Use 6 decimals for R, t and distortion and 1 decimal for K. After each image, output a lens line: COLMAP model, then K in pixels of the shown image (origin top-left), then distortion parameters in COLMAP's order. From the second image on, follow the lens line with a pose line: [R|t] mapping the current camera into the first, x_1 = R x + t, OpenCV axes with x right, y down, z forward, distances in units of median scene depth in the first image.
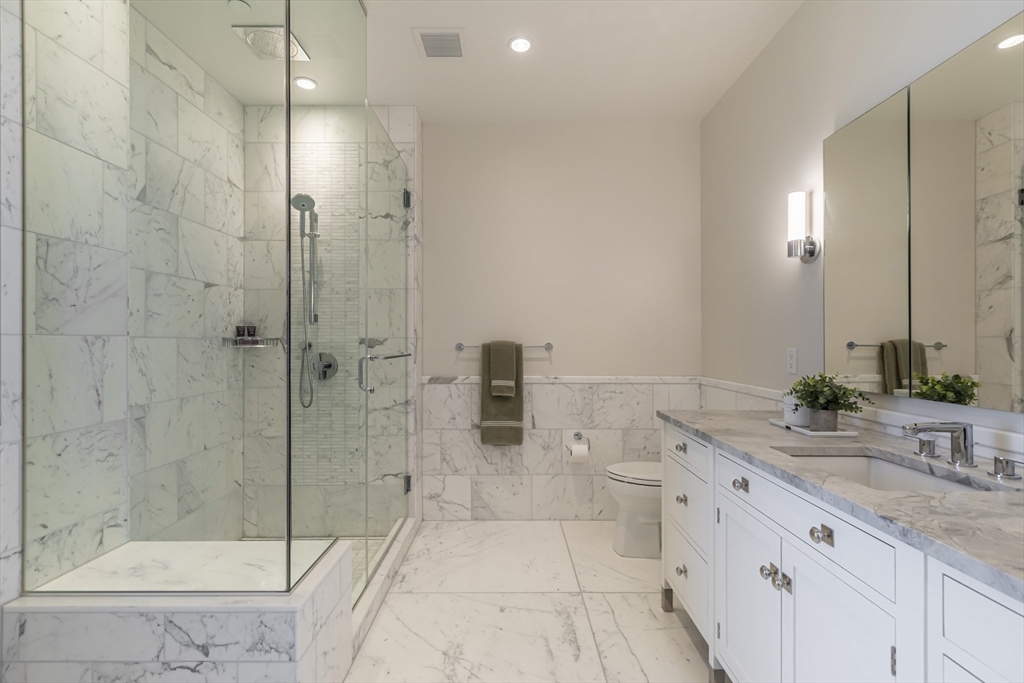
lens RADIAL K [[470.8, 0, 511.9], [0, 470.8, 341.6], [0, 0, 1]] dist [0.003412, 0.000397]
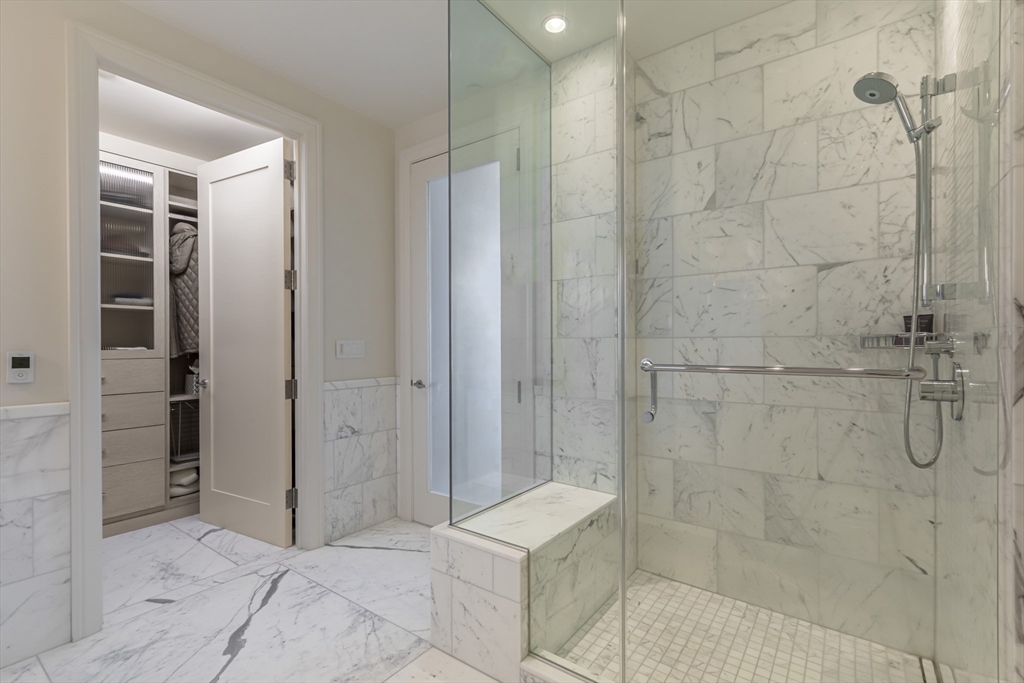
lens RADIAL K [[470.8, 0, 513.3], [0, 470.8, 344.1], [0, 0, 1]] dist [0.003412, 0.000397]
pose [[-0.594697, 0.006081, -0.803927, 0.329120], [0.005956, 0.999977, 0.003158, 0.000121], [0.803928, -0.002910, -0.594720, 1.264165]]
